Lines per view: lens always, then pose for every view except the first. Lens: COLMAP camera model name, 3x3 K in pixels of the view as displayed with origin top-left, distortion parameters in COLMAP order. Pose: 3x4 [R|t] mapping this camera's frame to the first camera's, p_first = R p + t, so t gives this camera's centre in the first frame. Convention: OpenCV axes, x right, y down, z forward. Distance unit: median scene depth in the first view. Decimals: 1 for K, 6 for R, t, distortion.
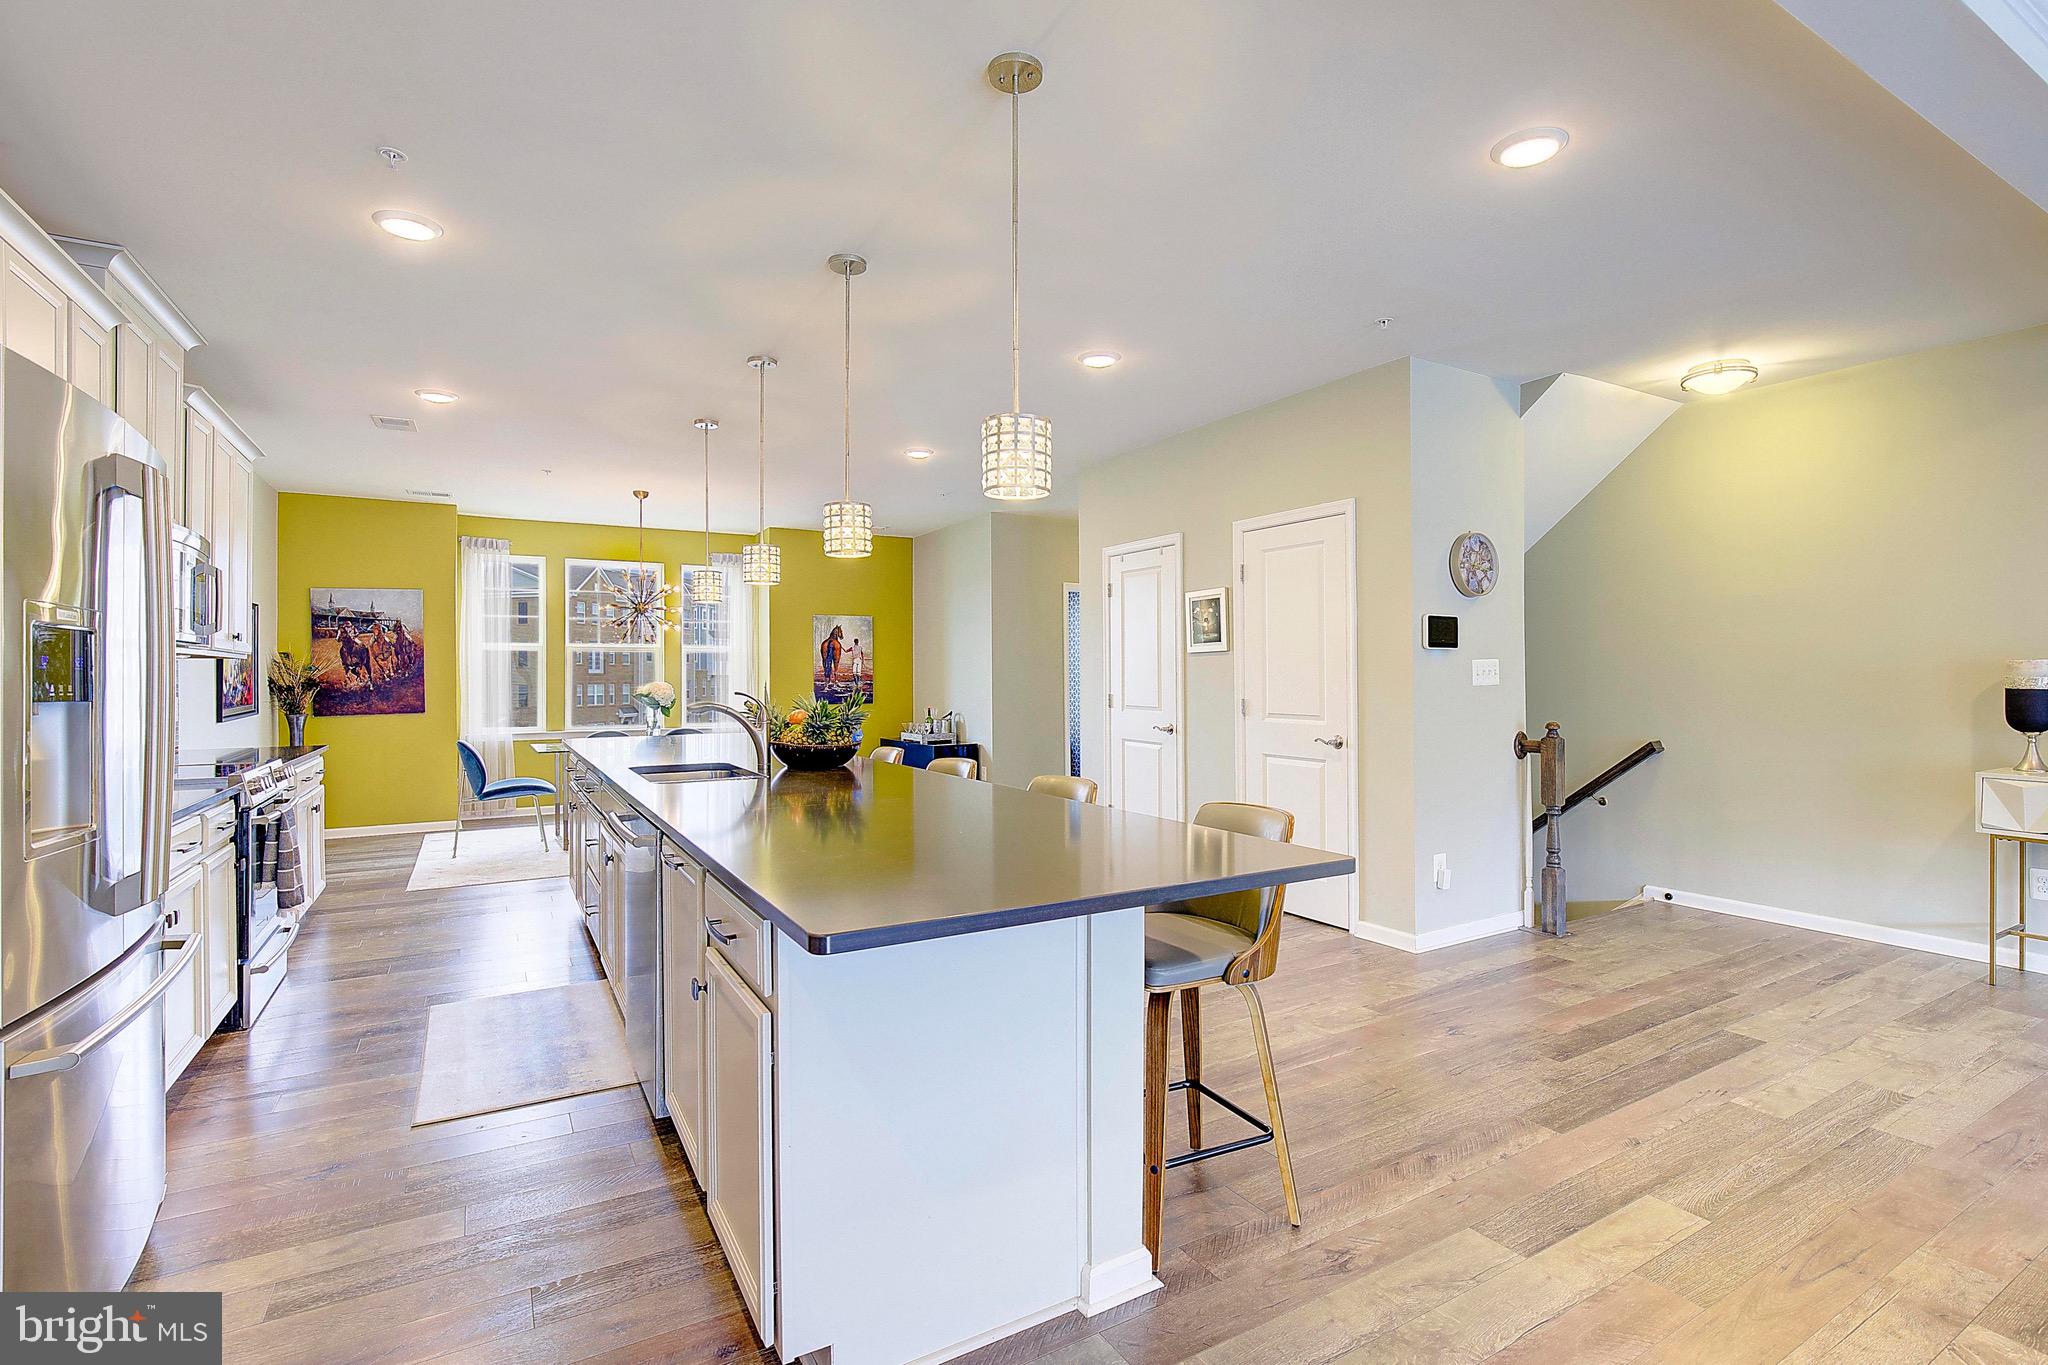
lens RADIAL K [[971.7, 0, 1033.1], [0, 971.7, 669.0], [0, 0, 1]] dist [-0.013170, 0.003923]
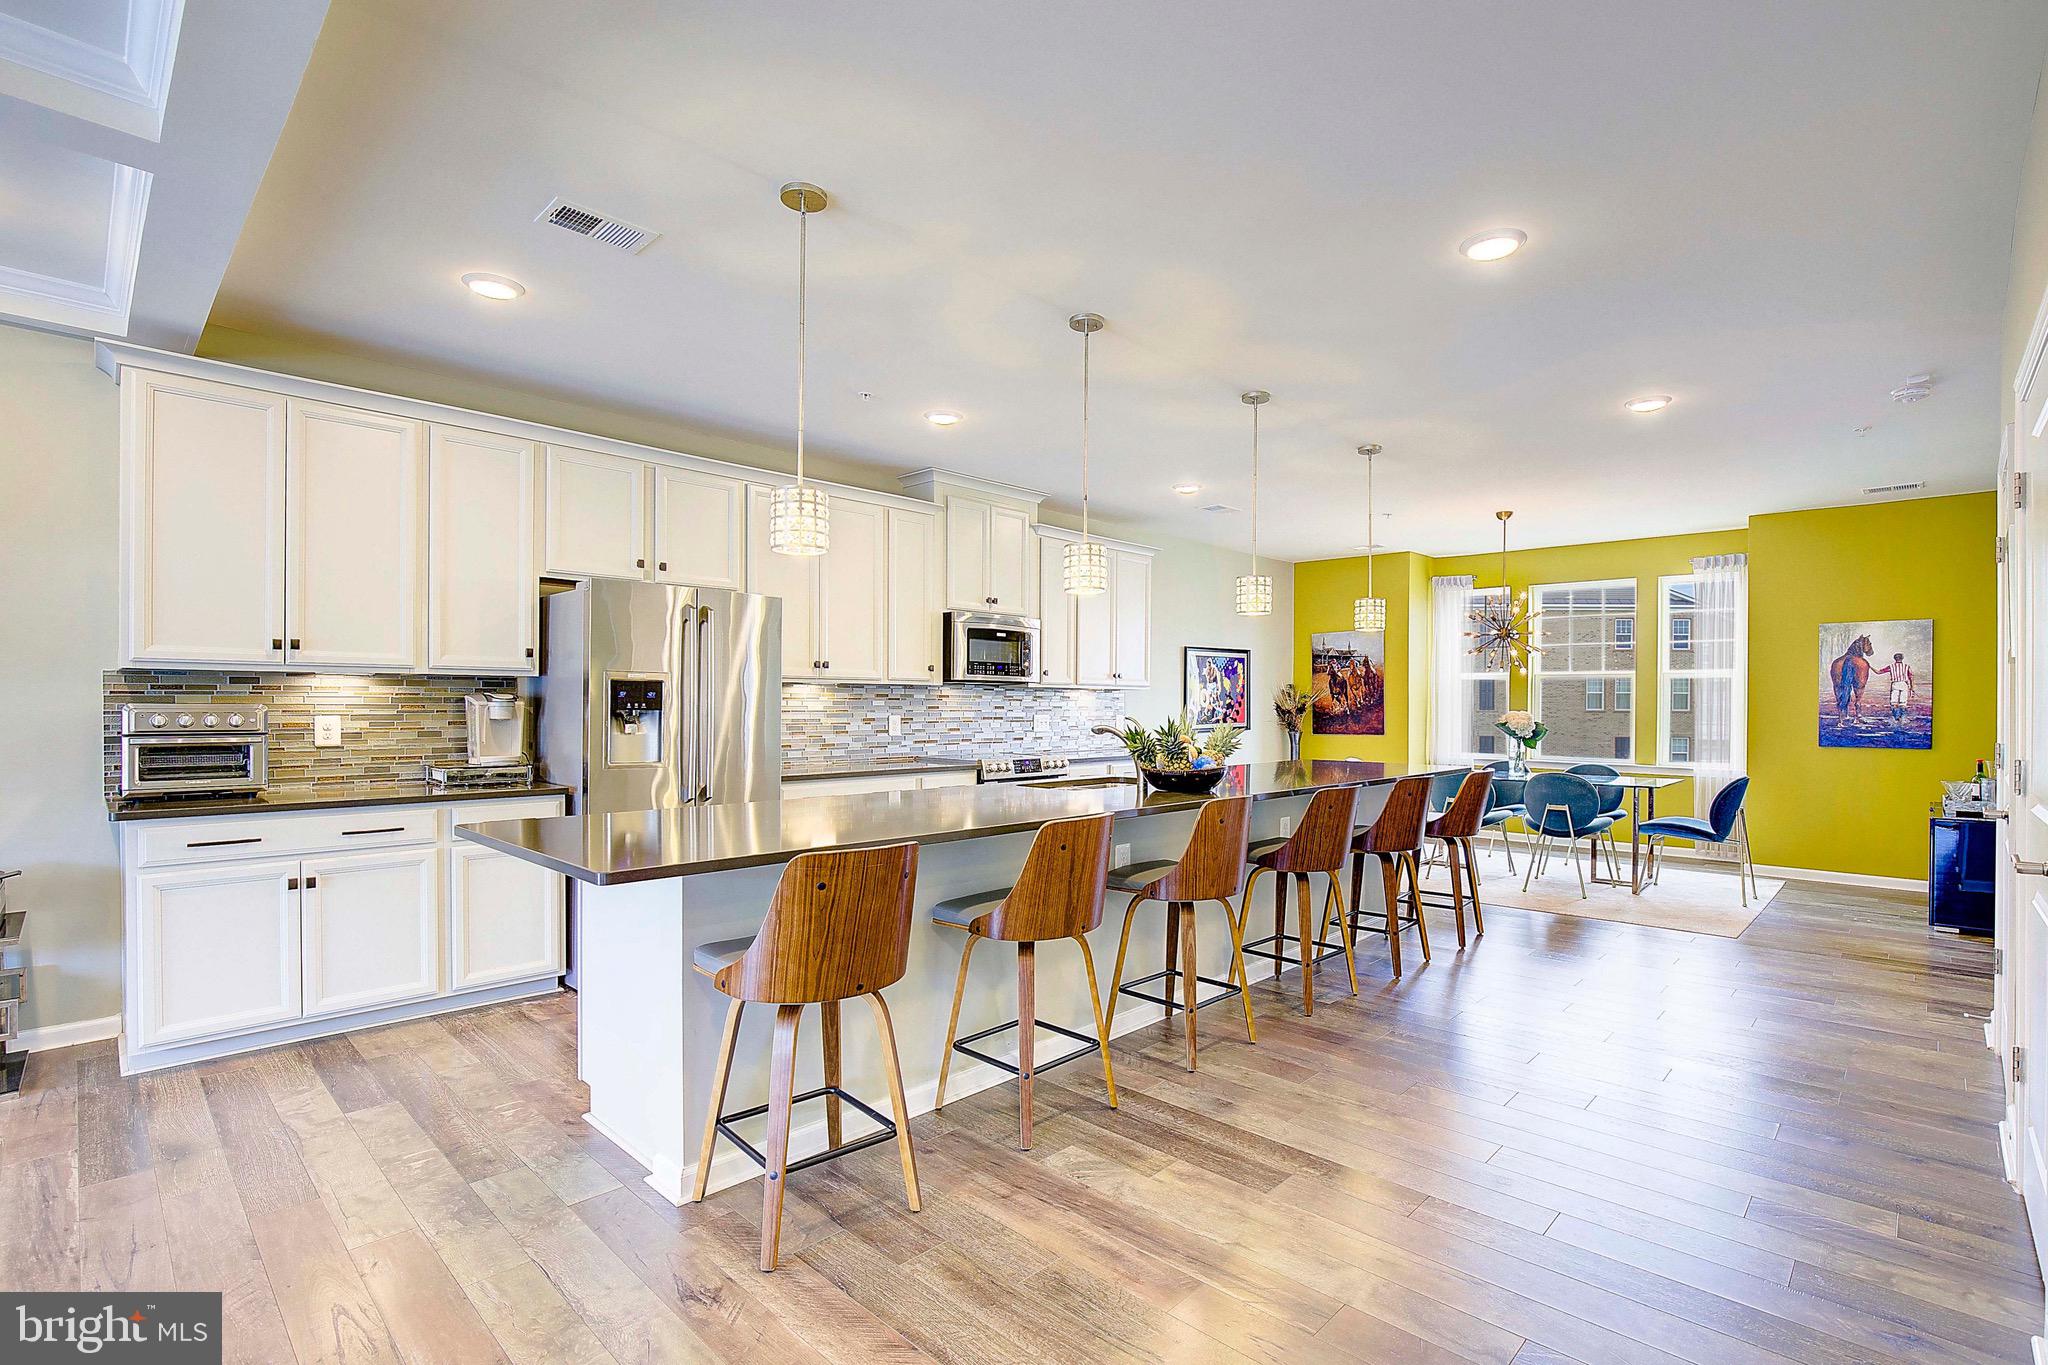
lens RADIAL K [[971.7, 0, 1019.3], [0, 971.7, 697.8], [0, 0, 1]] dist [-0.013170, 0.003923]
pose [[0.272801, 0.001205, -0.962070, 0.376150], [-0.002356, 0.999997, 0.000585, 0.001270], [0.962068, 0.002107, 0.272803, 0.266988]]
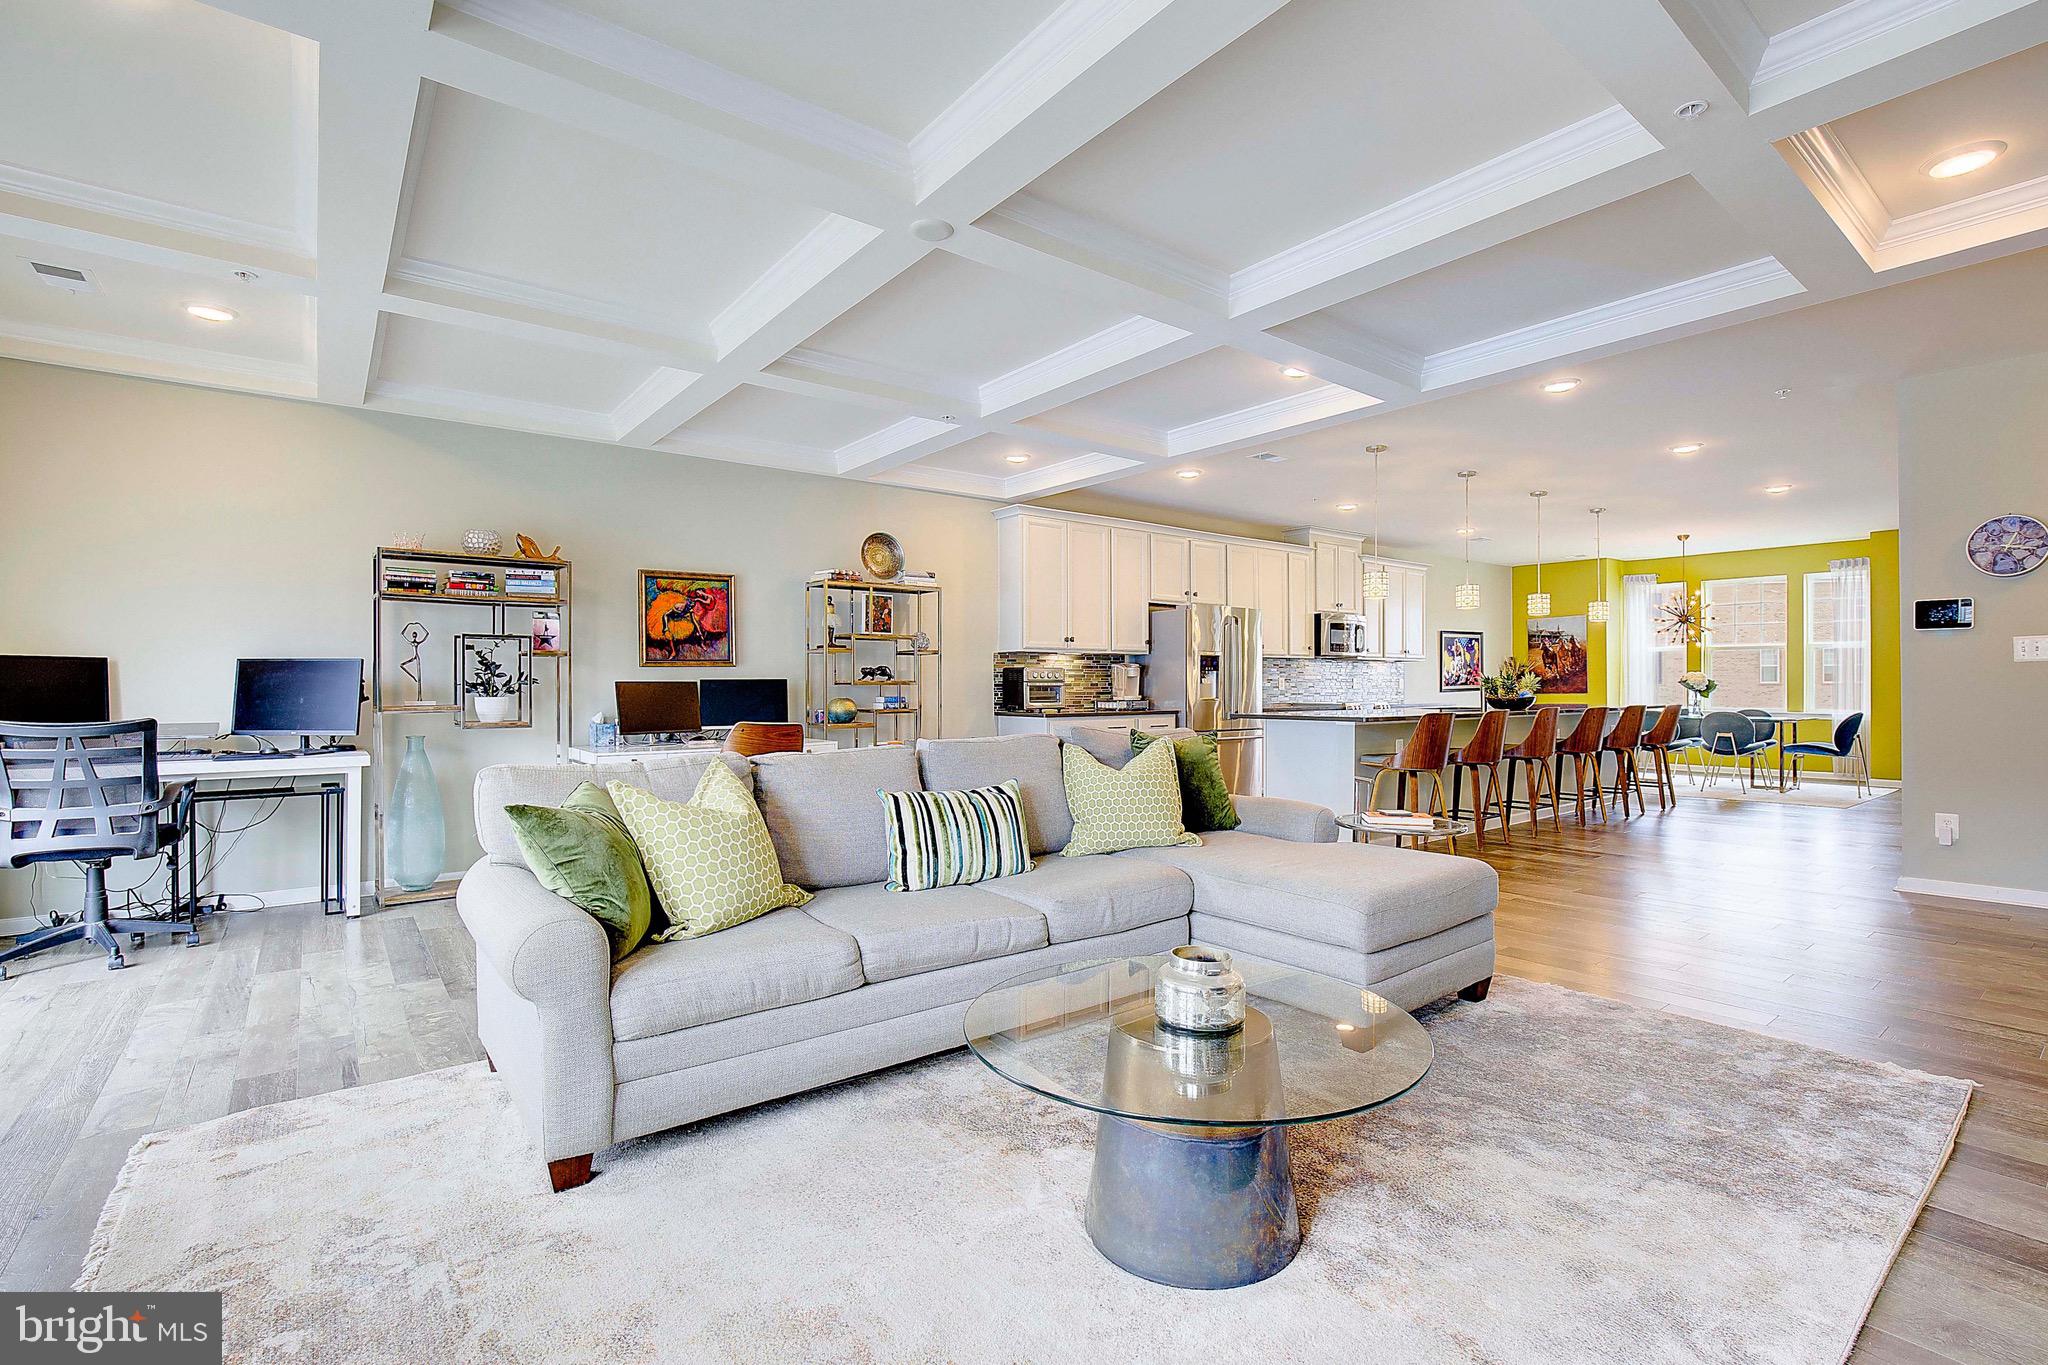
lens RADIAL K [[917.7, 0, 1035.5], [0, 917.7, 679.2], [0, 0, 1]] dist [-0.018461, 0.000286]
pose [[0.132750, -0.001570, -0.991148, 0.740279], [0.007807, 0.999969, -0.000538, 0.016632], [0.991119, -0.007667, 0.132758, -0.093049]]
